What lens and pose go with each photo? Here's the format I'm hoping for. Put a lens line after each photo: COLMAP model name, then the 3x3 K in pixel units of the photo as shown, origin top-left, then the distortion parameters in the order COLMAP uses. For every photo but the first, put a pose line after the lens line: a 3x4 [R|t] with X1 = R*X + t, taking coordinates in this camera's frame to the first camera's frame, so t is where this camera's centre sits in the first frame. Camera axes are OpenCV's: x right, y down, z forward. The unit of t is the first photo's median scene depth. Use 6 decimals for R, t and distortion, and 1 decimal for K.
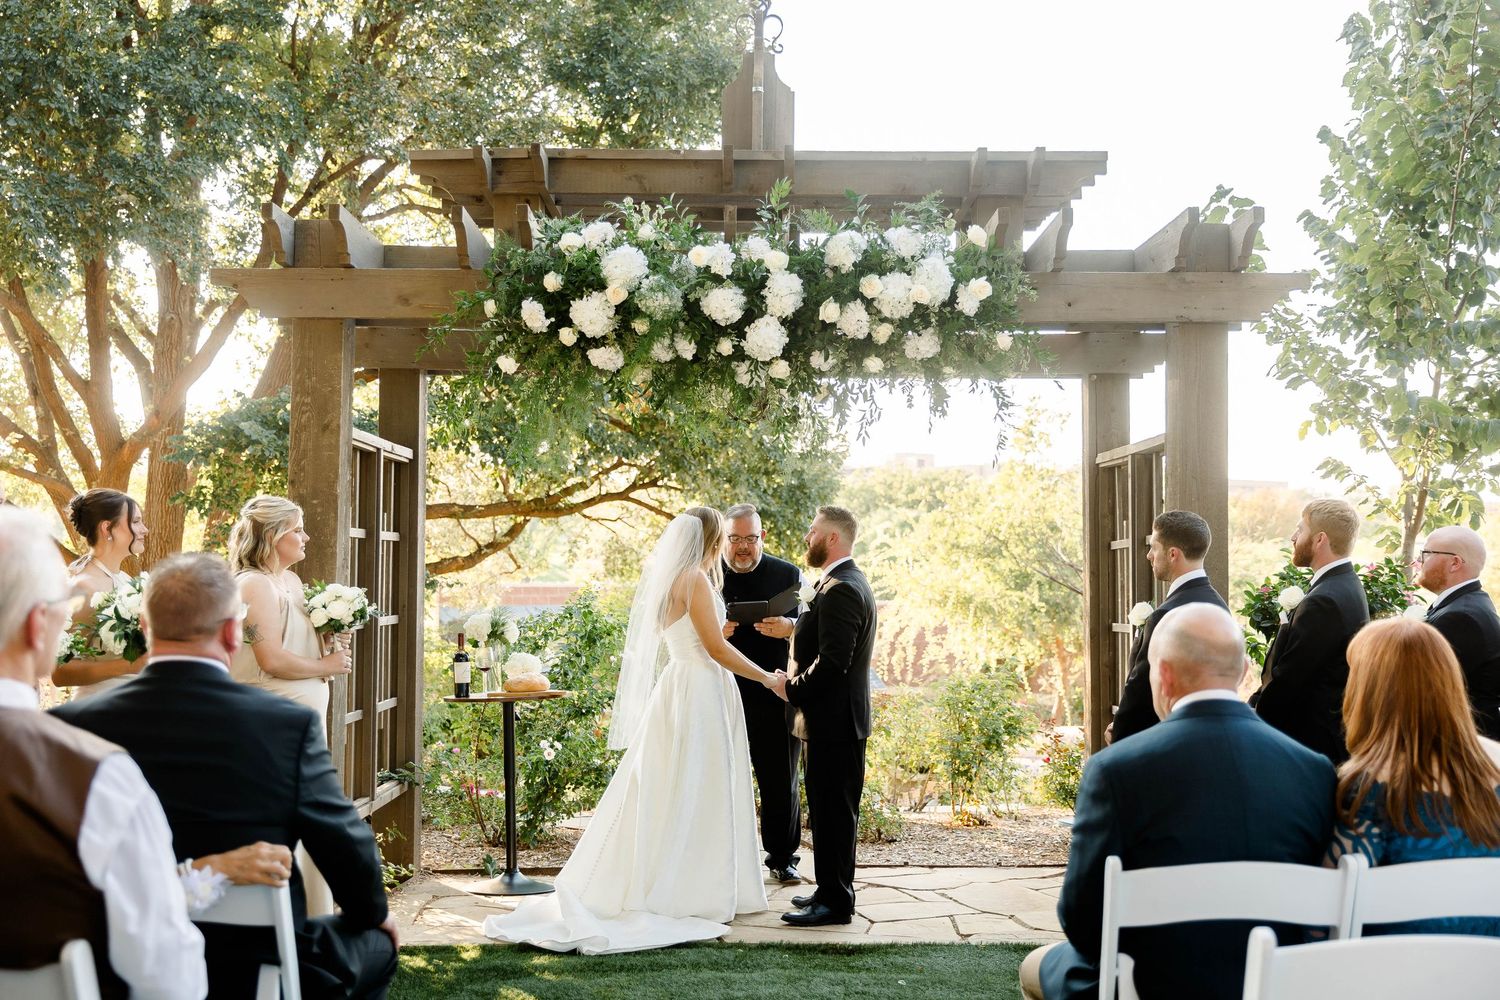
lens RADIAL K [[1684.0, 0, 758.3], [0, 1684.0, 485.6], [0, 0, 1]] dist [0.009879, 0.000000]
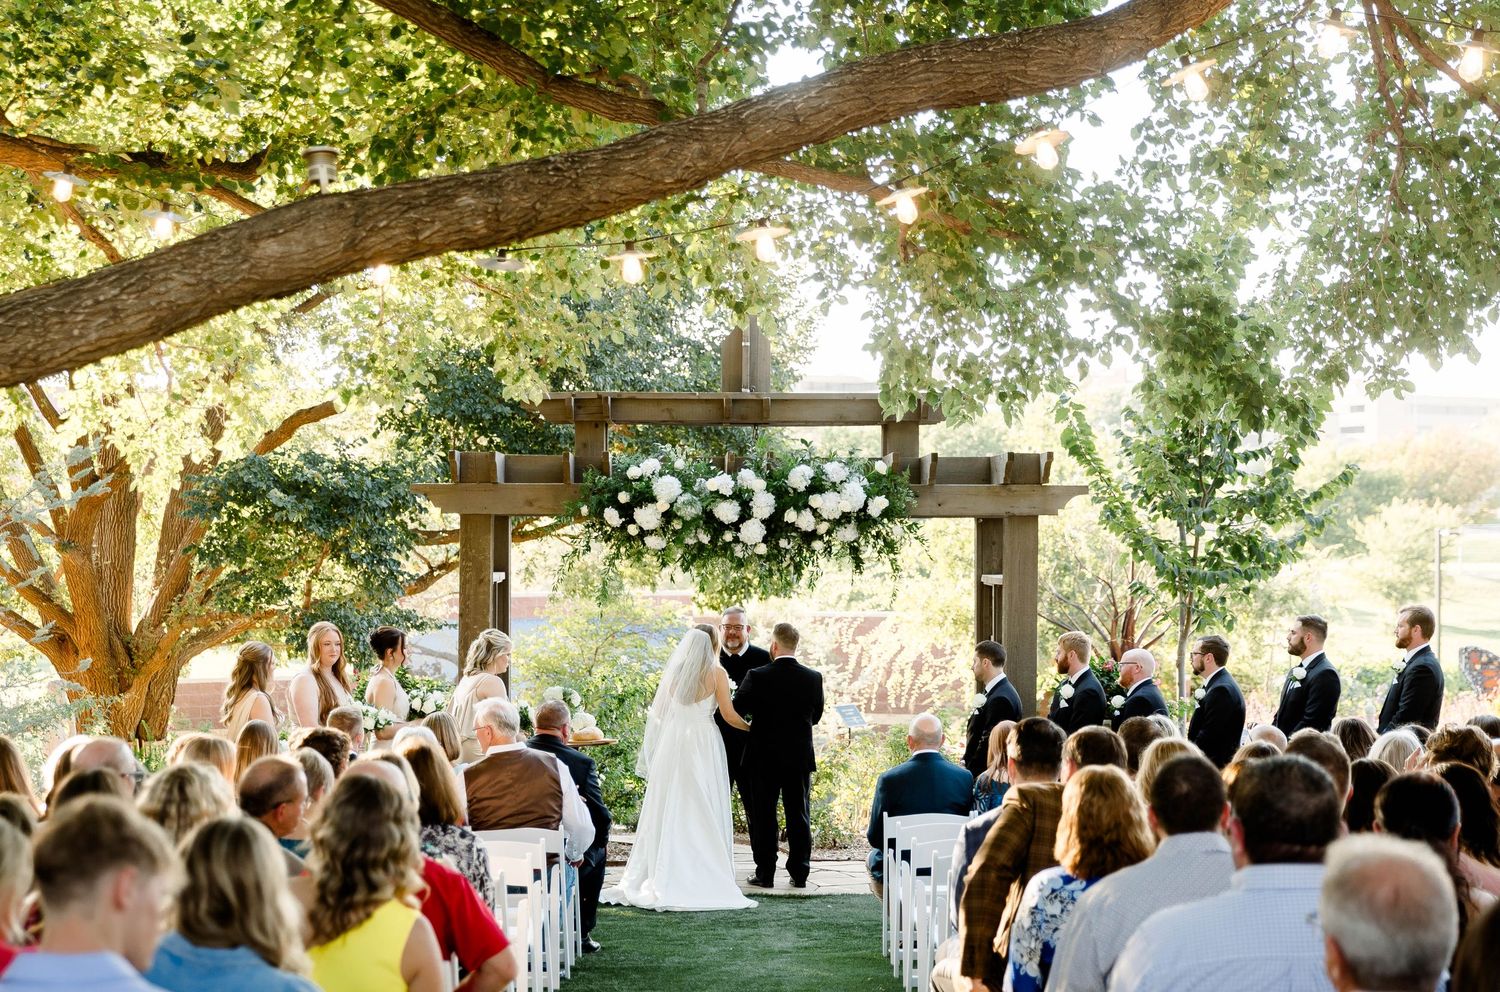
lens RADIAL K [[2462.4, 0, 744.4], [0, 2462.4, 508.3], [0, 0, 1]] dist [0.004243, 0.000000]
pose [[0.999984, -0.001271, 0.005455, -0.014154], [0.001063, 0.999273, 0.038112, -0.172976], [-0.005500, -0.038106, 0.999259, -1.216257]]
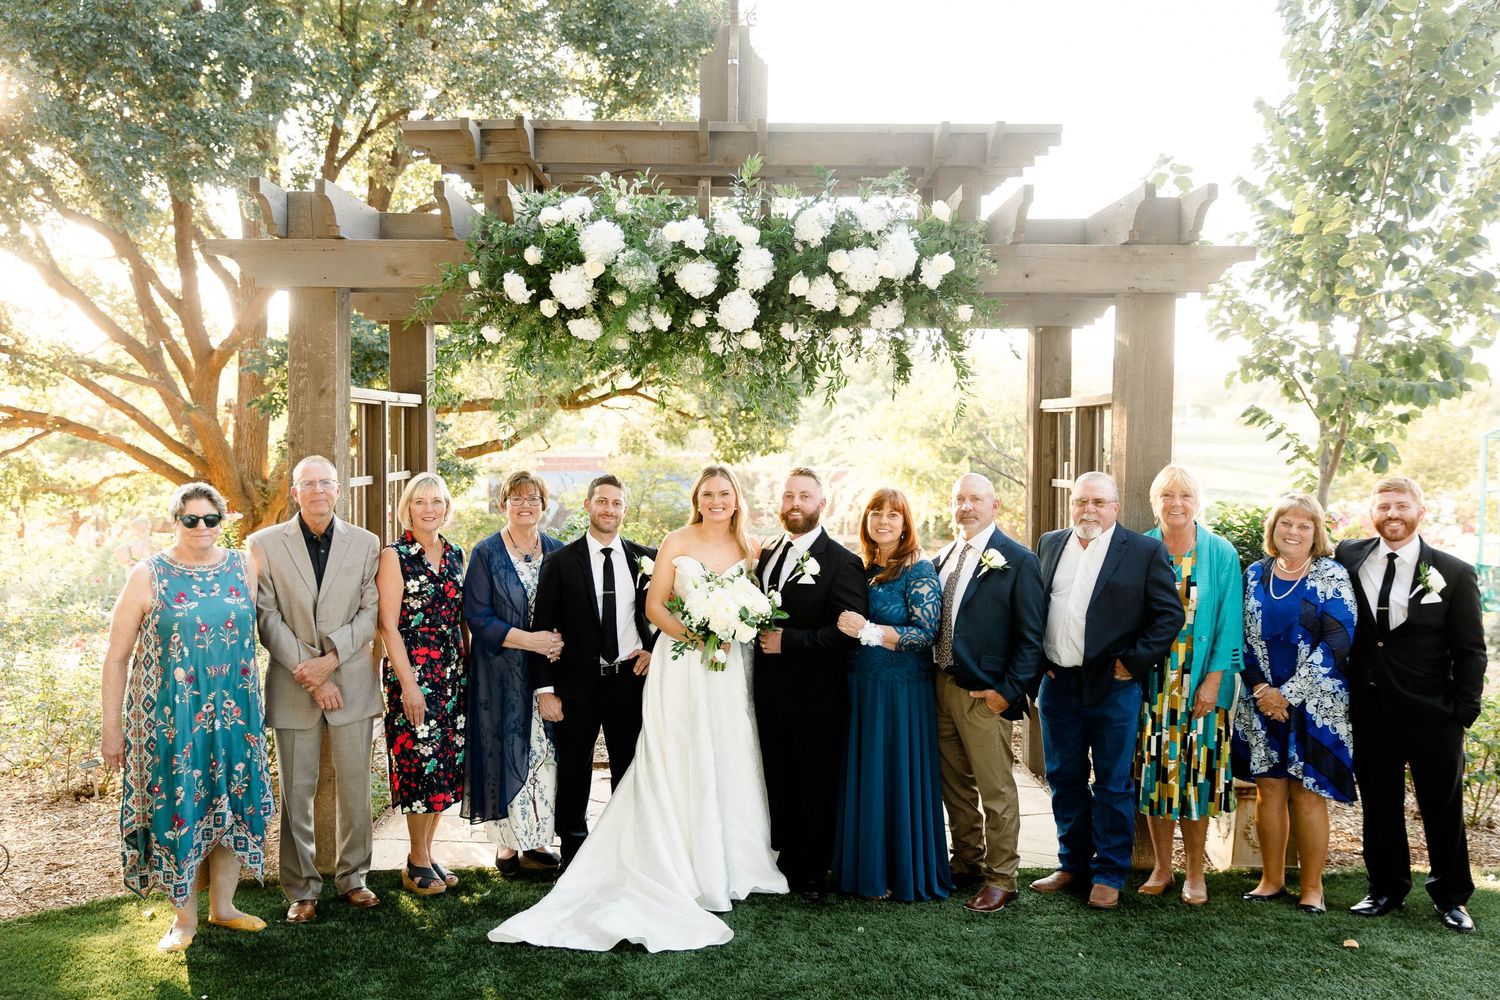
lens RADIAL K [[1314.2, 0, 754.2], [0, 1314.2, 493.3], [0, 0, 1]] dist [0.015773, -0.013908]
pose [[0.999983, 0.001187, 0.005729, 0.008634], [-0.001742, 0.995202, 0.097827, -0.046491], [-0.005585, -0.097836, 0.995187, 0.150625]]
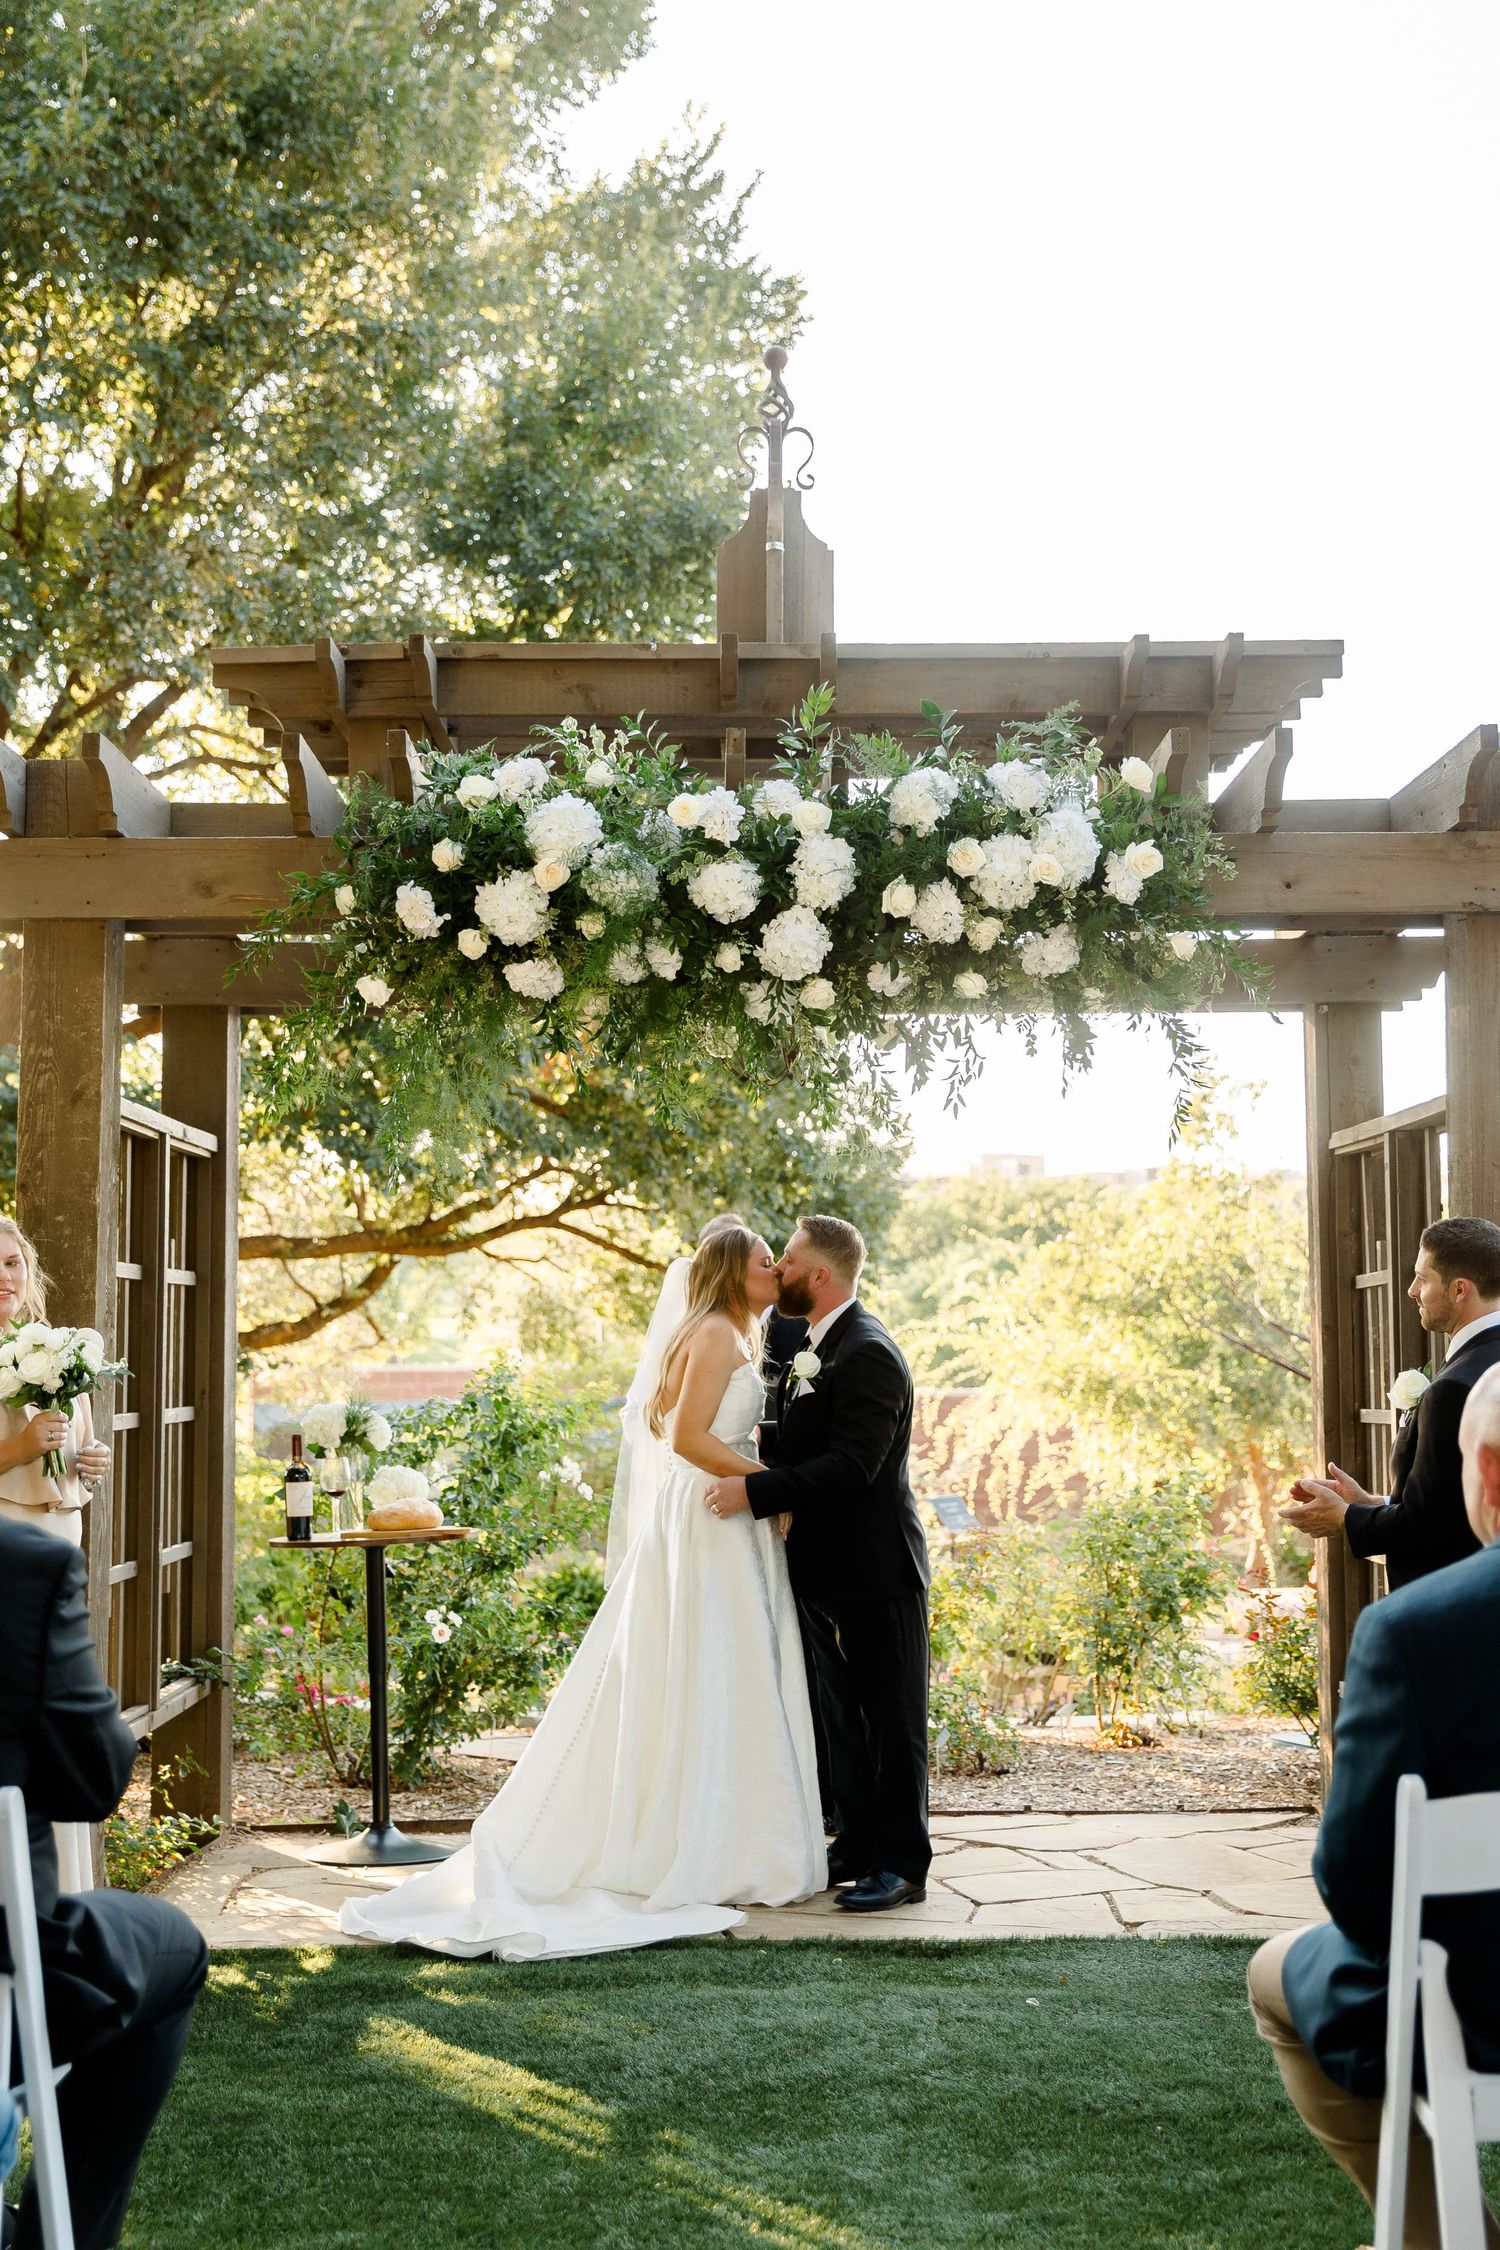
lens RADIAL K [[2704.9, 0, 760.2], [0, 2704.9, 1120.3], [0, 0, 1]] dist [0.007615, 0.000000]
pose [[0.999957, -0.009209, -0.000543, -0.007082], [0.009187, 0.999433, -0.032401, 0.007323], [0.000841, 0.032395, 0.999475, 0.015071]]
